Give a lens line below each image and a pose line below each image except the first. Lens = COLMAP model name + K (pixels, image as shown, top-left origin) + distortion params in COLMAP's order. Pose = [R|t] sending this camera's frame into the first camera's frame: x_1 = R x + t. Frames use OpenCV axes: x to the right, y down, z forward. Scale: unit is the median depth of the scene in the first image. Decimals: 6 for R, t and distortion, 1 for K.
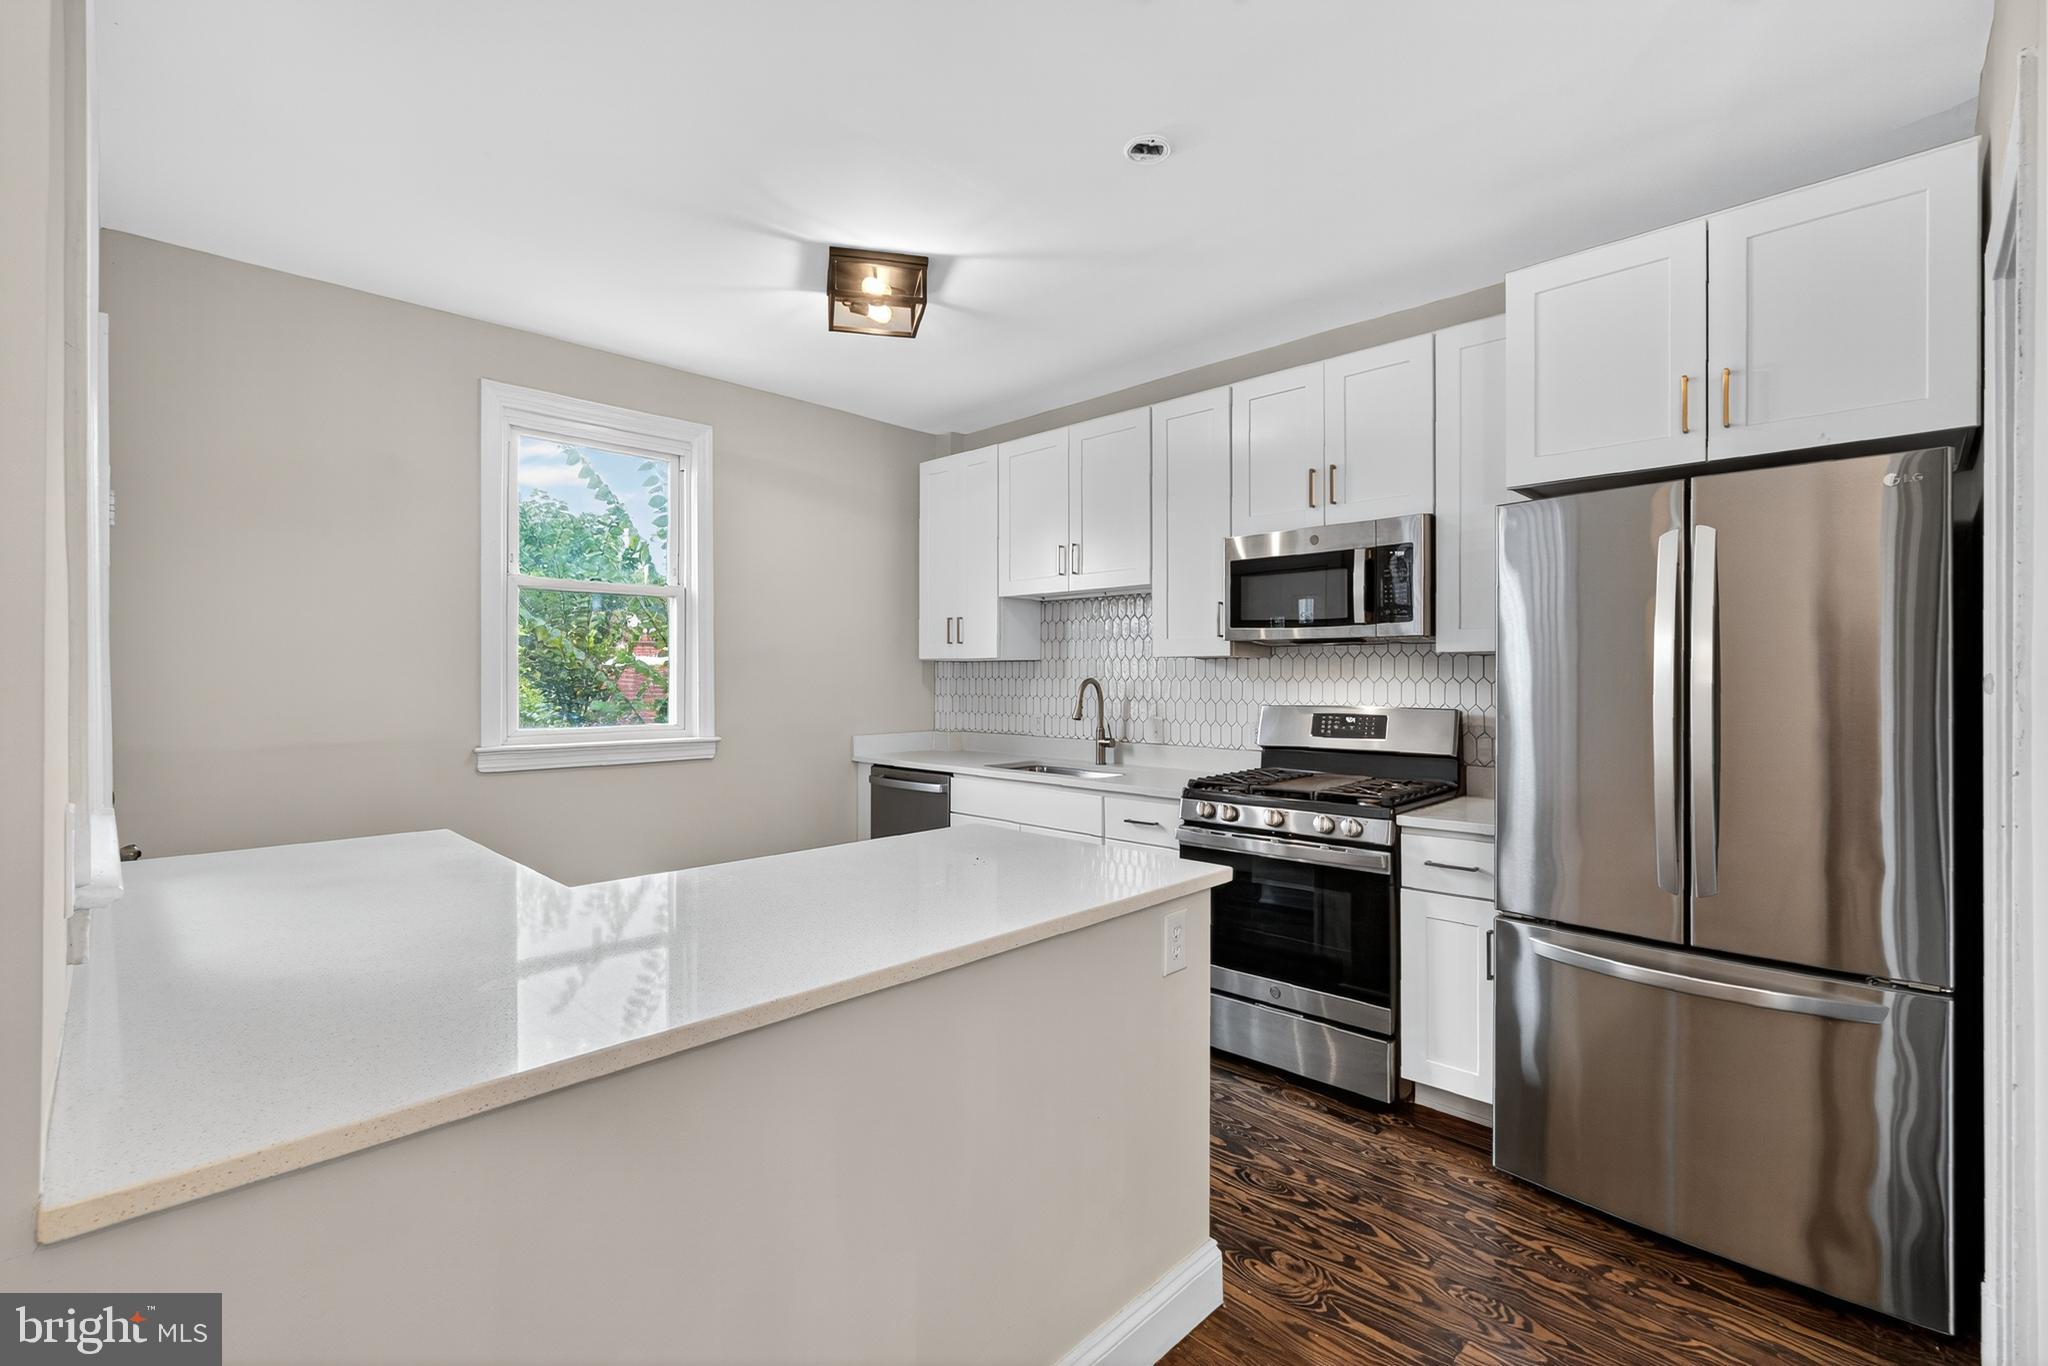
lens RADIAL K [[894.4, 0, 1026.4], [0, 894.4, 680.0], [0, 0, 1]] dist [0.002506, 0.000590]
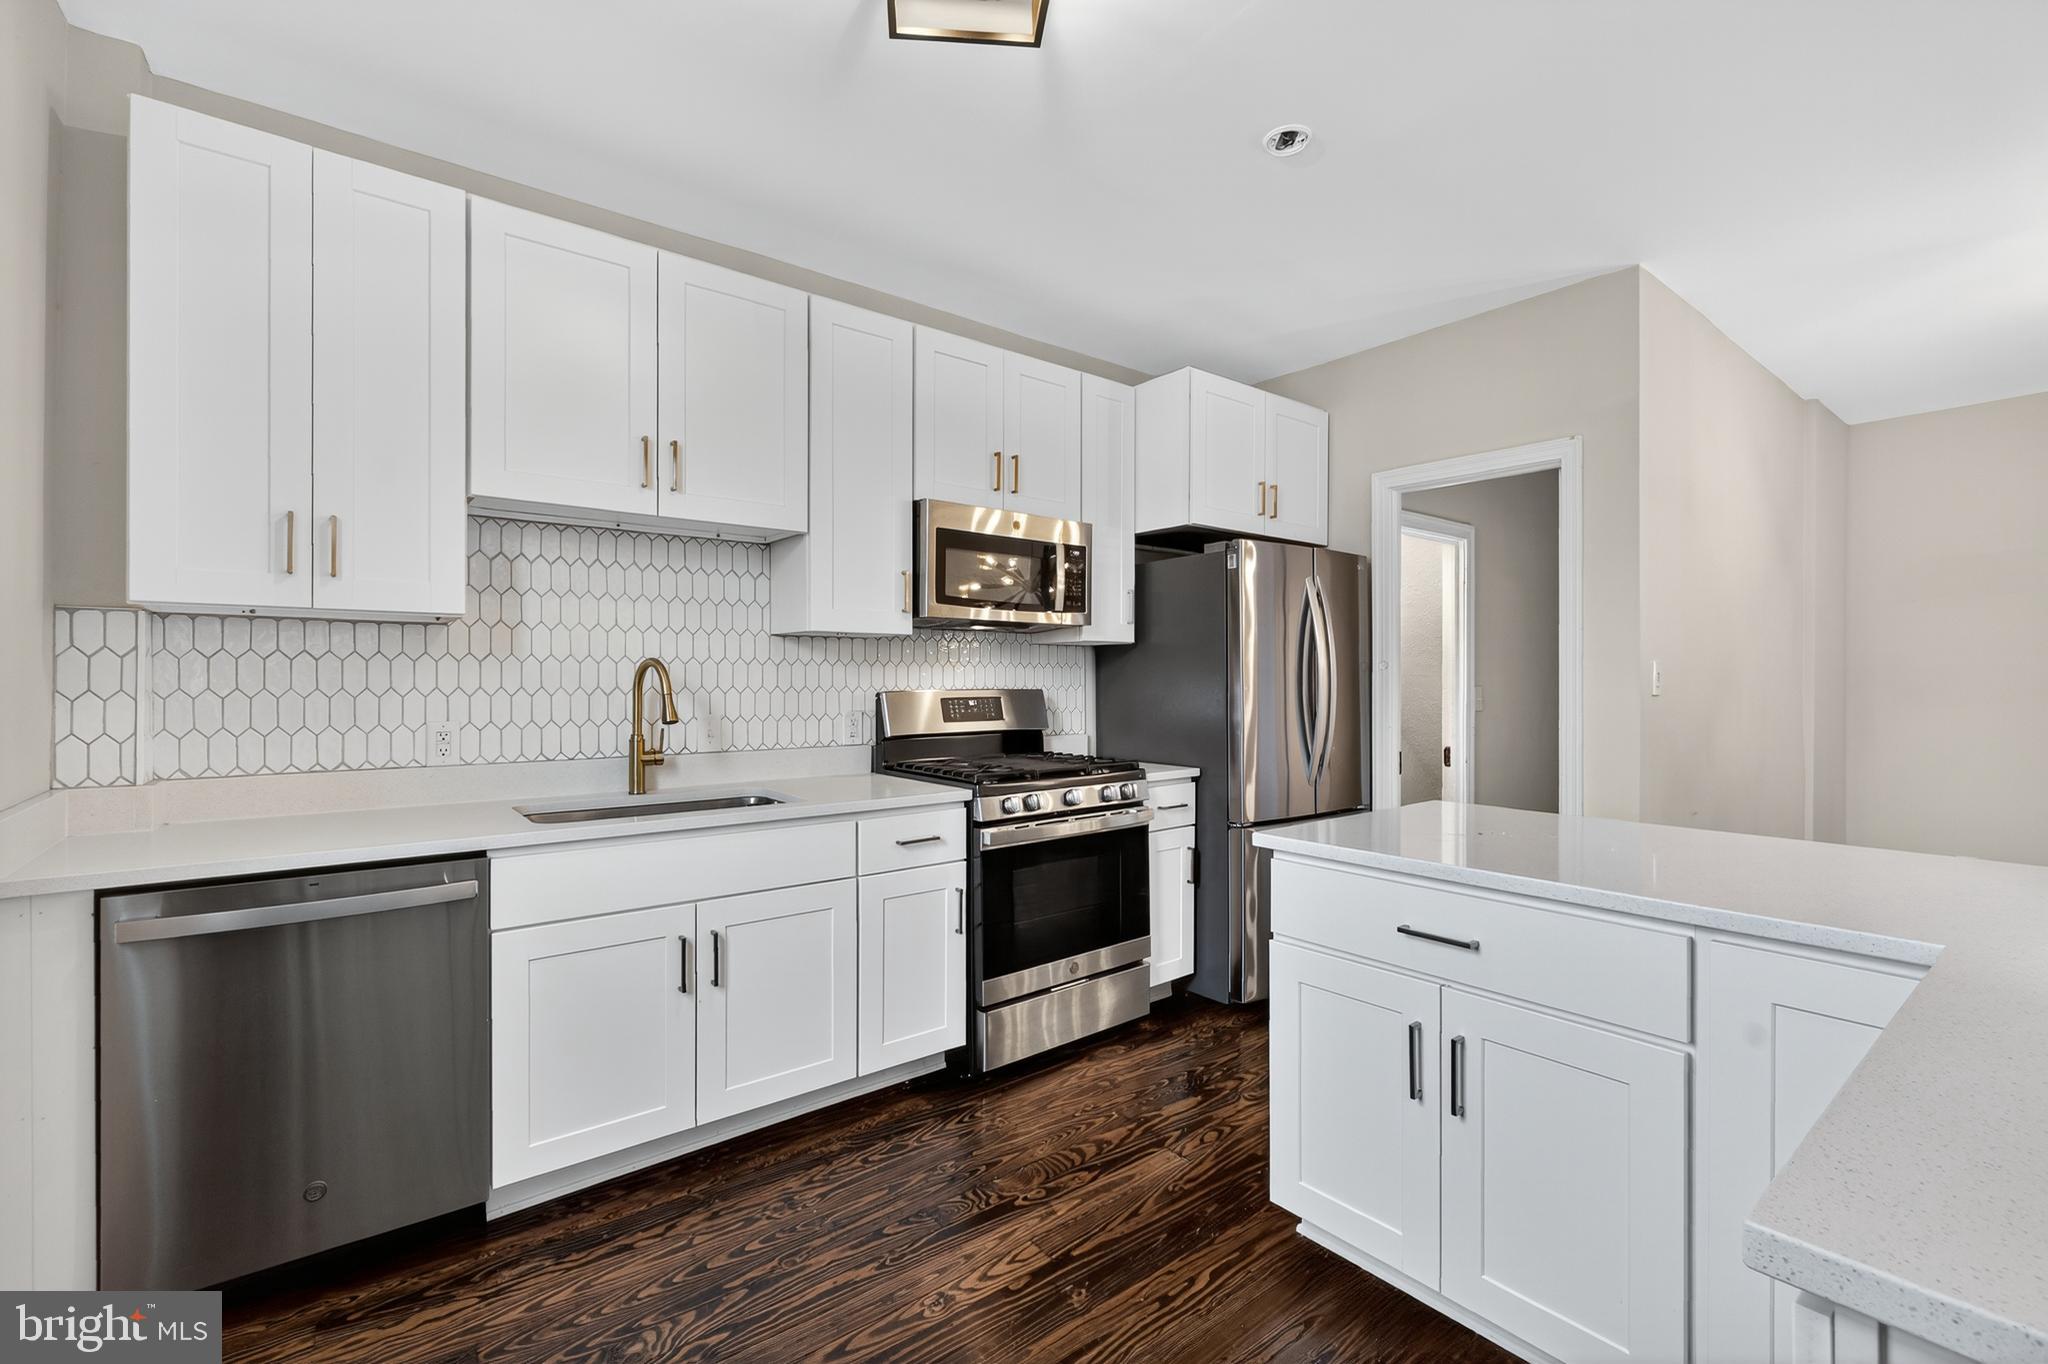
lens RADIAL K [[894.4, 0, 1033.5], [0, 894.4, 680.2], [0, 0, 1]] dist [0.002506, 0.000590]
pose [[0.123060, -0.004188, 0.992390, -0.627727], [0.002653, 0.999989, 0.003891, 0.014129], [-0.992396, 0.002154, 0.123070, 0.782001]]
